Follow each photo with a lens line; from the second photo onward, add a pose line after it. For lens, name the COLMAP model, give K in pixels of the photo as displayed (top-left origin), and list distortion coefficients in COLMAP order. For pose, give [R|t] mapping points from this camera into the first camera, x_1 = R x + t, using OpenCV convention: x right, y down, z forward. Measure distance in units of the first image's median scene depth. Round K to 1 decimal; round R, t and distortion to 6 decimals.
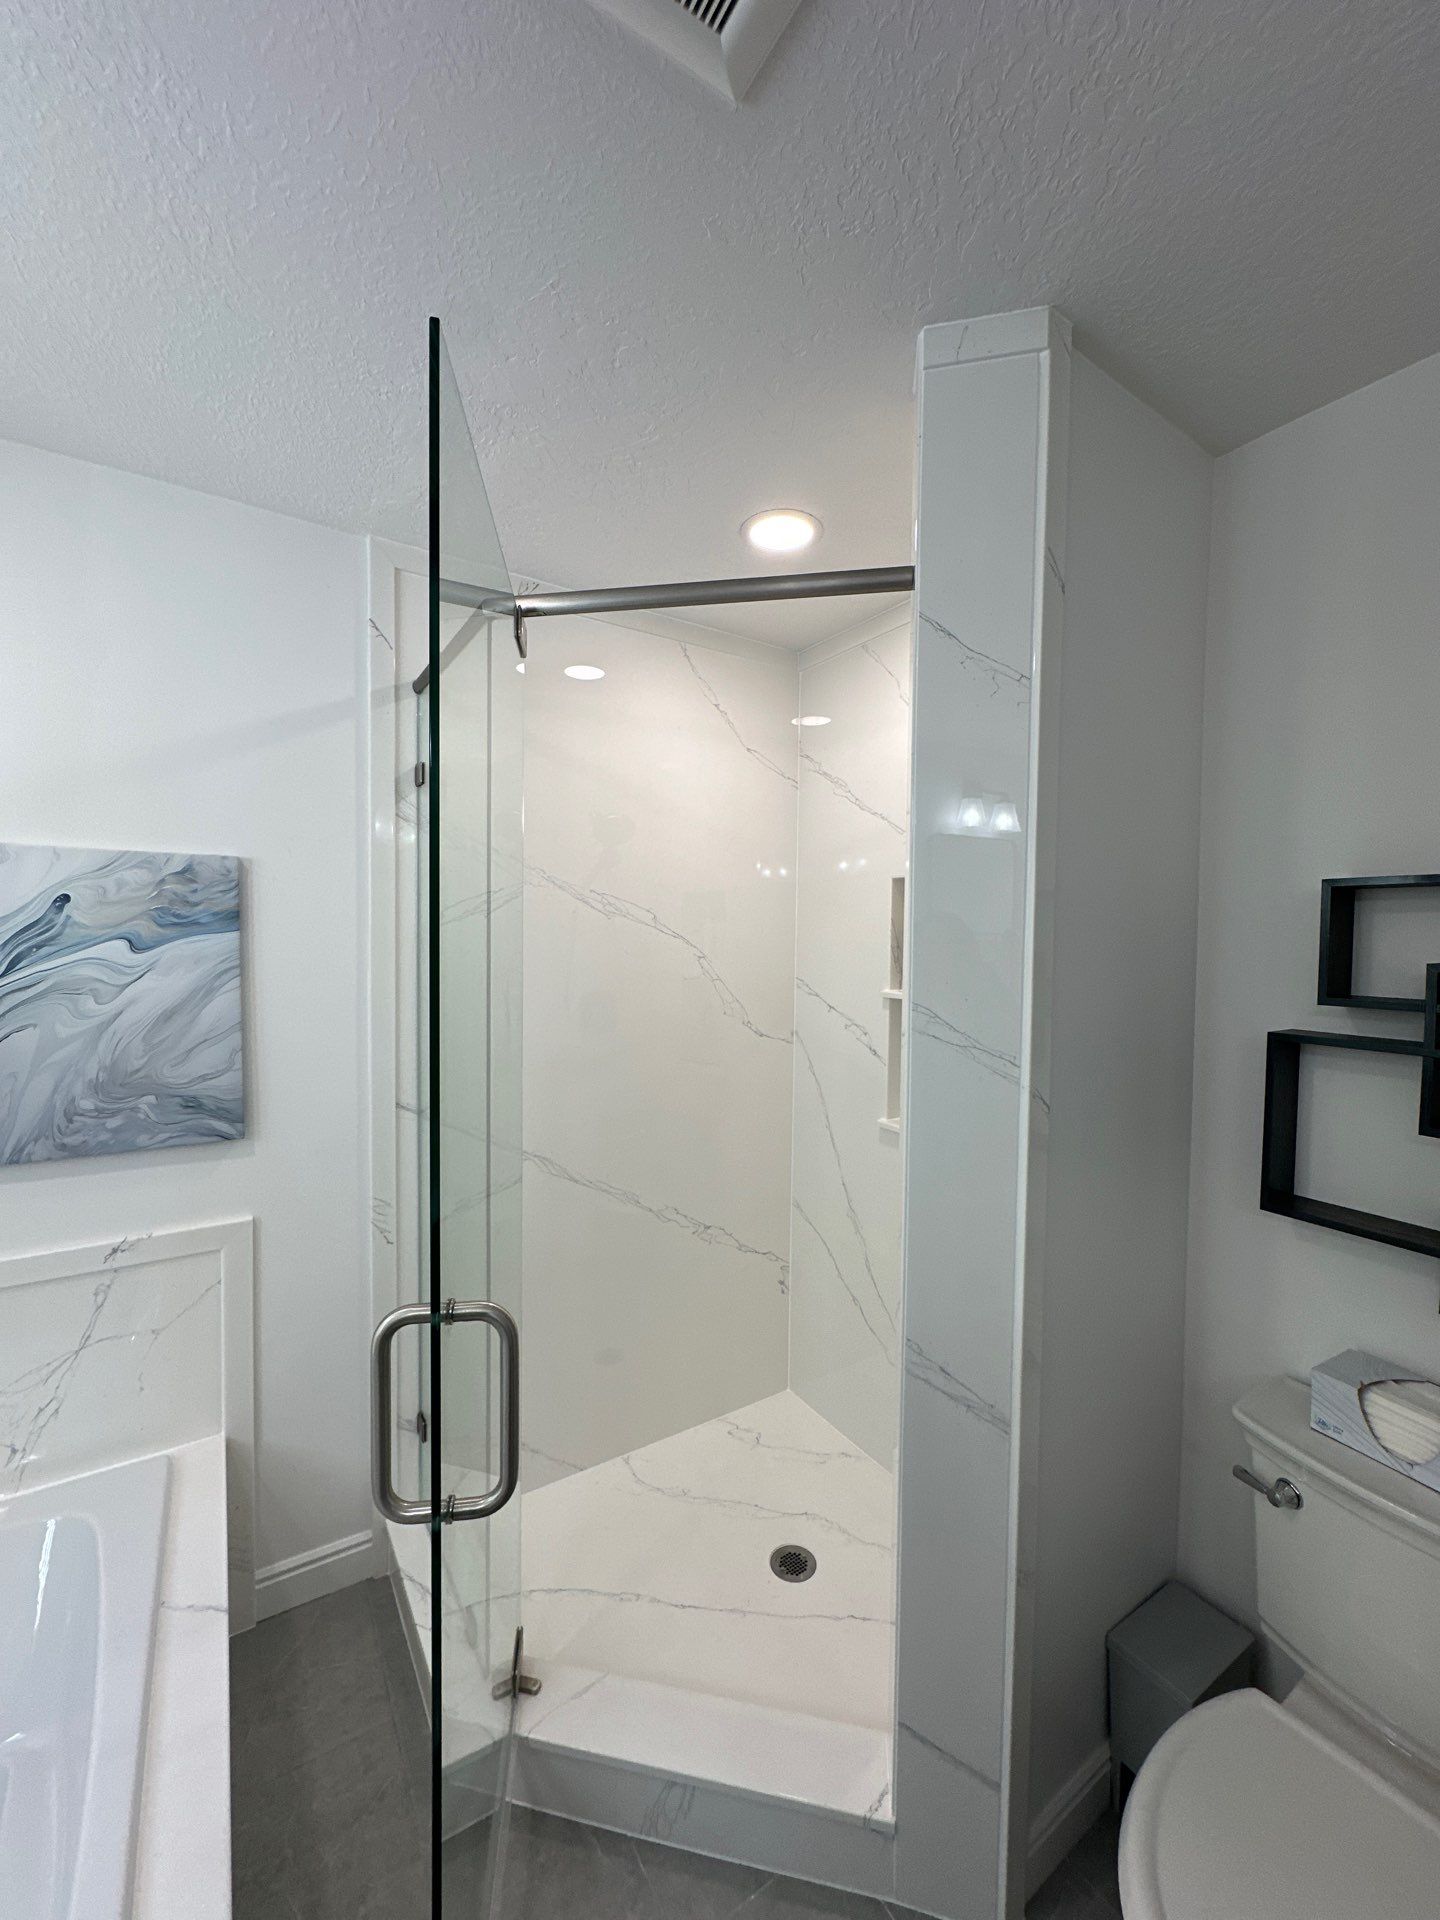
lens RADIAL K [[760.0, 0, 719.8], [0, 760.0, 961.2], [0, 0, 1]] dist [-0.001933, 0.000420]
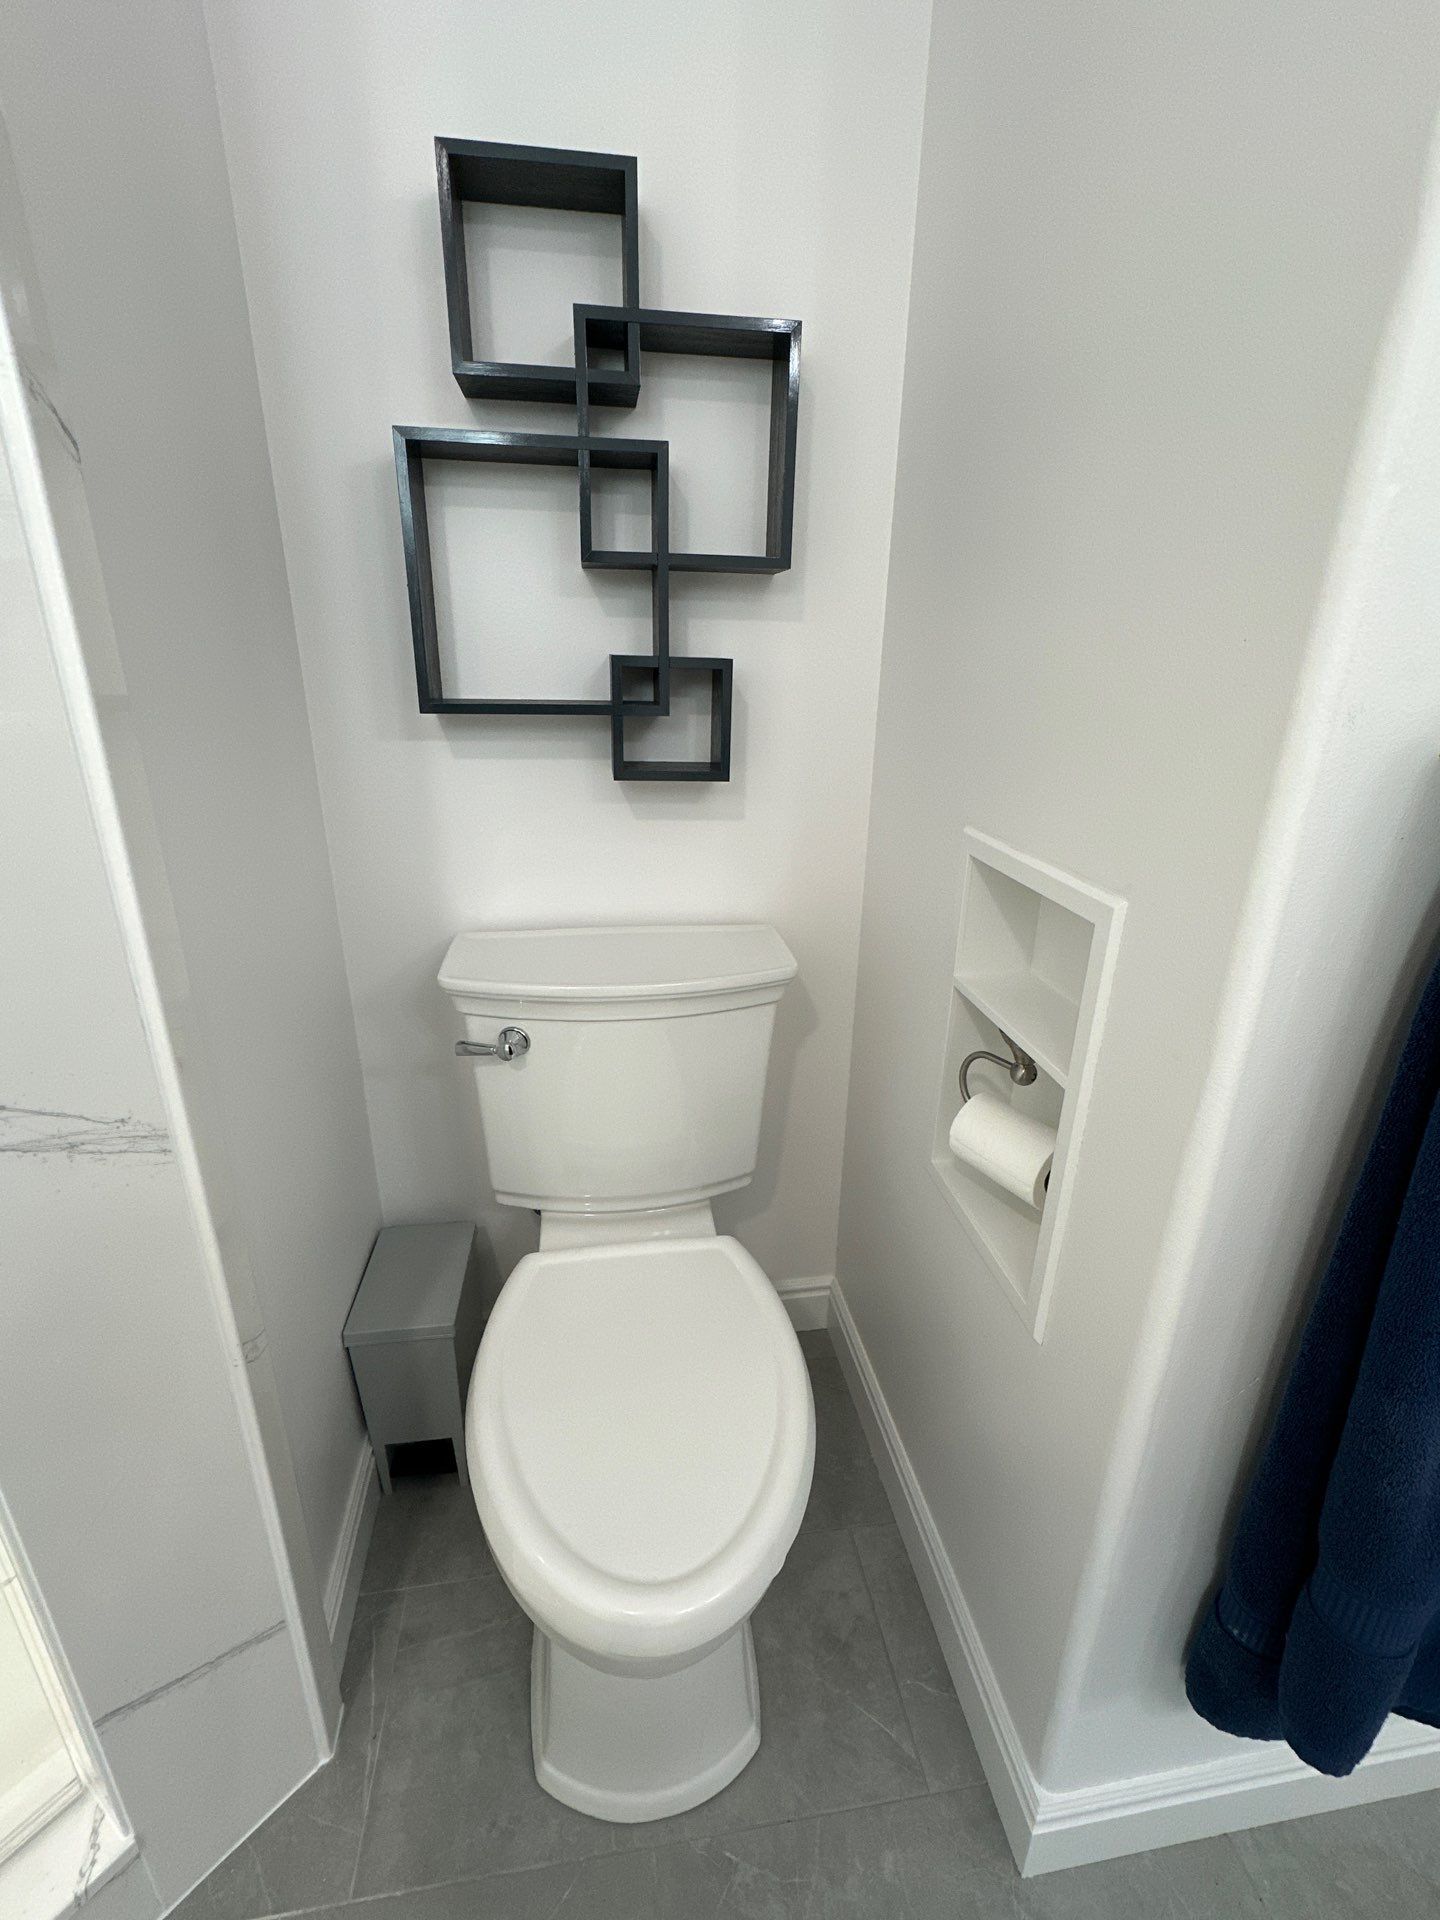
lens RADIAL K [[851.7, 0, 723.7], [0, 851.7, 958.0], [0, 0, 1]] dist [0.001570, -0.000577]
pose [[0.410243, -0.319760, 0.854081, 0.060640], [0.016947, 0.939028, 0.343423, 0.234199], [-0.911819, -0.126413, 0.390649, 0.341581]]
